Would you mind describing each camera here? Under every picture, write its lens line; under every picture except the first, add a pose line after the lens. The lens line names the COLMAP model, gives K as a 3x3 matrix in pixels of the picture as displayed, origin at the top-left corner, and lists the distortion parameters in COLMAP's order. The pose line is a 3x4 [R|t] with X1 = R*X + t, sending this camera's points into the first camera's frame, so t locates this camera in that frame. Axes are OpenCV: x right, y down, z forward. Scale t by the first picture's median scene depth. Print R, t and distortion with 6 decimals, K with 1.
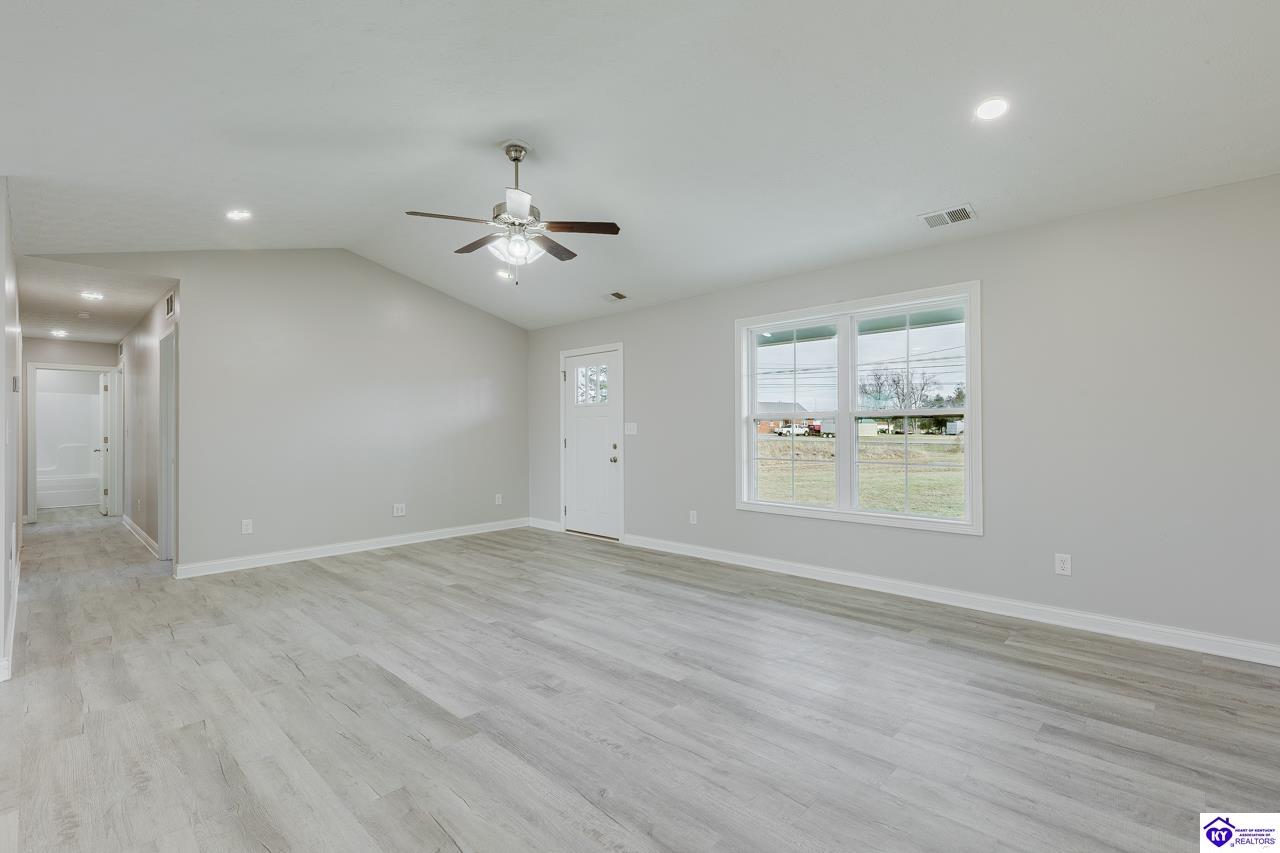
lens RADIAL K [[578.7, 0, 648.0], [0, 578.7, 429.0], [0, 0, 1]] dist [0.001940, 0.000019]
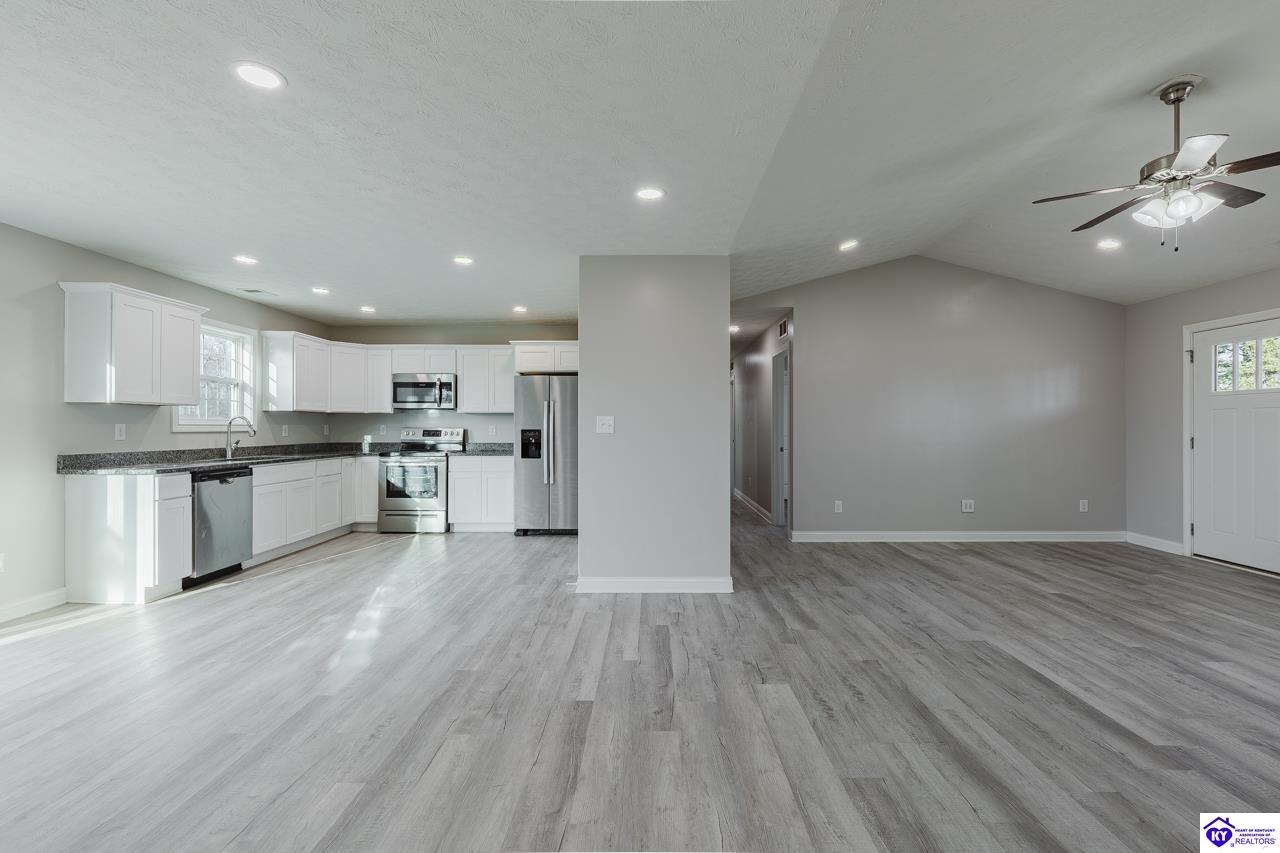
lens RADIAL K [[573.6, 0, 646.1], [0, 573.6, 427.4], [0, 0, 1]] dist [0.003552, -0.000168]
pose [[0.678545, 0.003017, -0.734553, -0.135409], [-0.000283, 0.999993, 0.003845, 0.001836], [0.734559, -0.002401, 0.678540, -0.124523]]
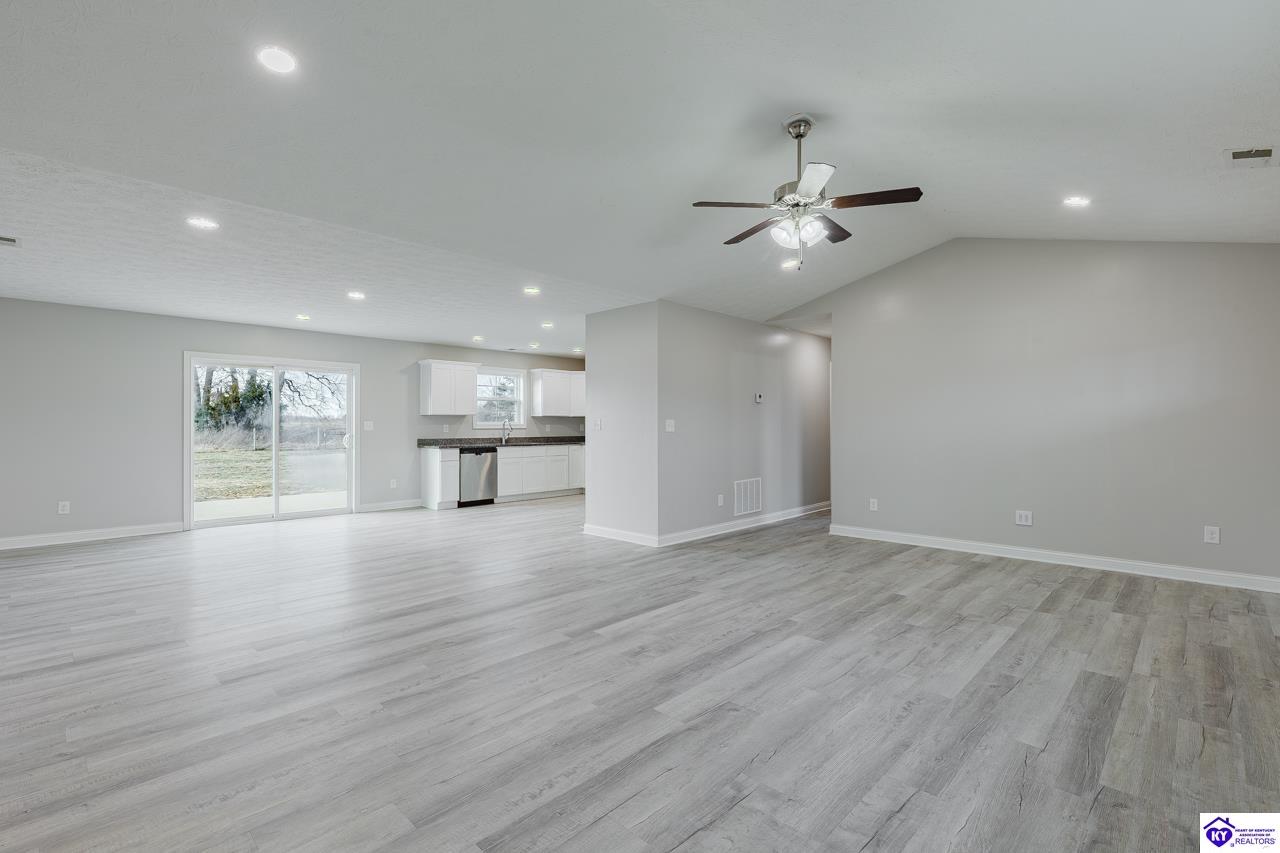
lens RADIAL K [[578.7, 0, 648.0], [0, 578.7, 429.0], [0, 0, 1]] dist [0.001940, 0.000019]
pose [[-0.008909, 0.008528, -0.999924, 0.713073], [0.003461, 0.999958, 0.008498, -0.000243], [0.999954, -0.003385, -0.008938, 0.763274]]
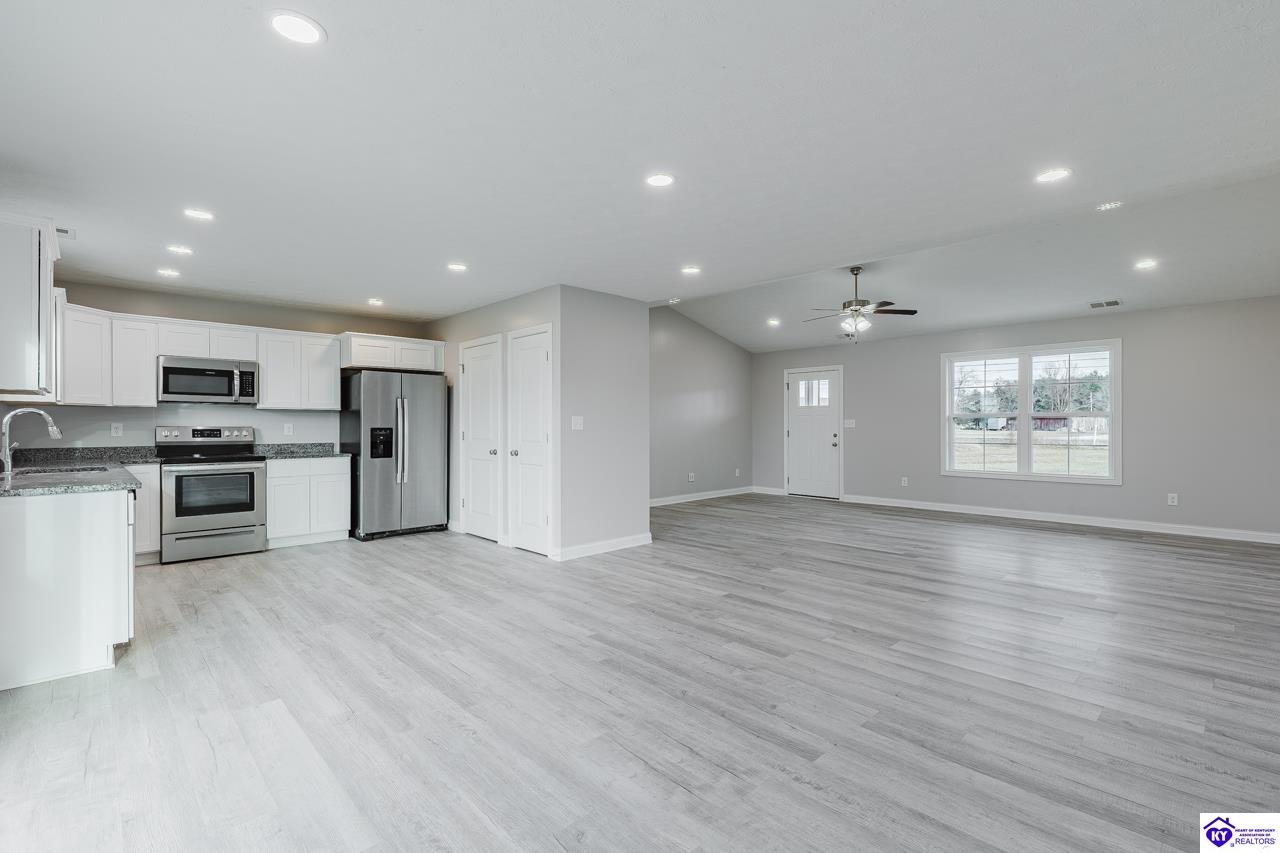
lens RADIAL K [[578.7, 0, 646.3], [0, 578.7, 428.7], [0, 0, 1]] dist [0.004725, 0.000299]
pose [[0.998833, 0.001720, -0.048270, -0.793997], [-0.001335, 0.999967, 0.008021, 0.002600], [0.048282, -0.007947, 0.998802, -0.840458]]
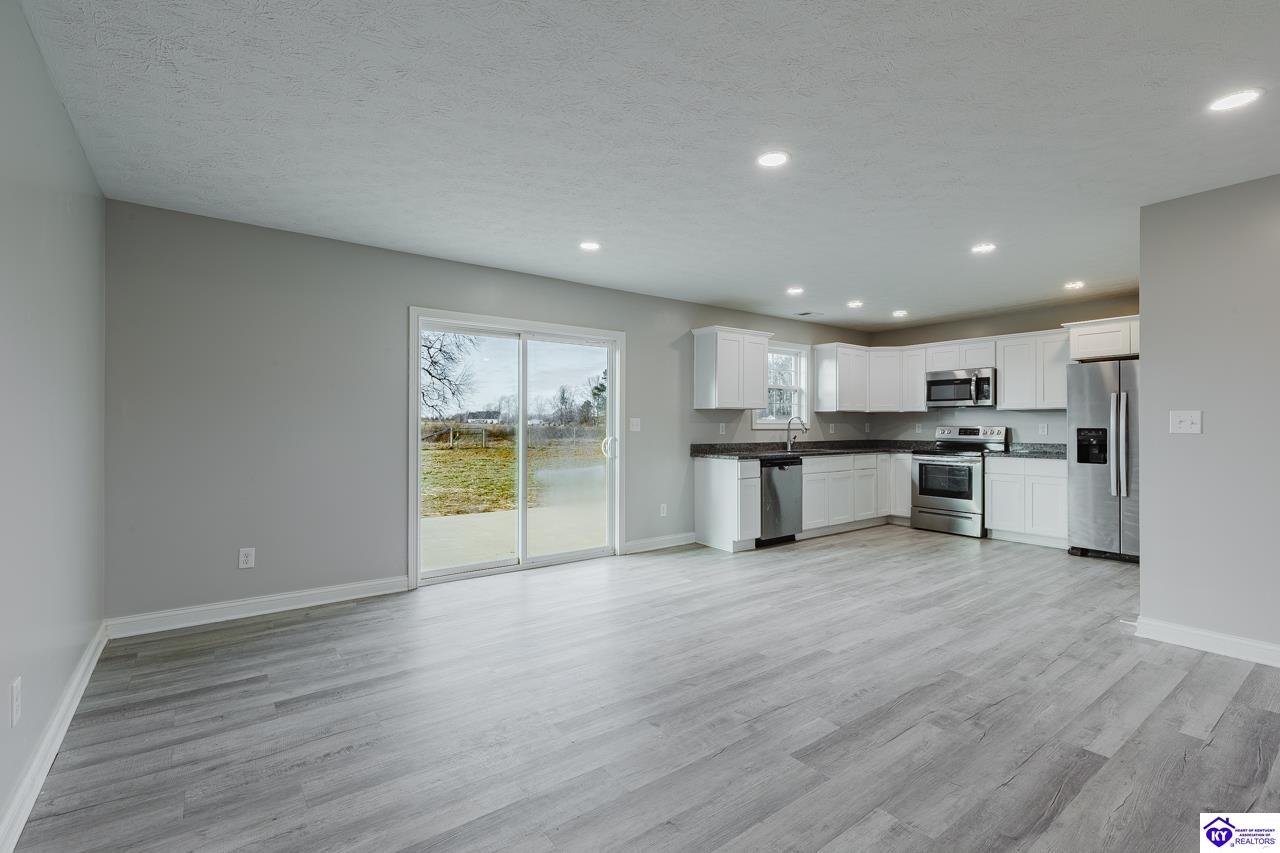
lens RADIAL K [[576.2, 0, 643.4], [0, 576.2, 424.5], [0, 0, 1]] dist [-0.000022, 0.000283]
pose [[-0.169323, 0.000900, -0.985560, -0.044927], [0.002574, 0.999997, 0.000471, 0.001953], [0.985557, -0.002457, -0.169325, -0.059325]]
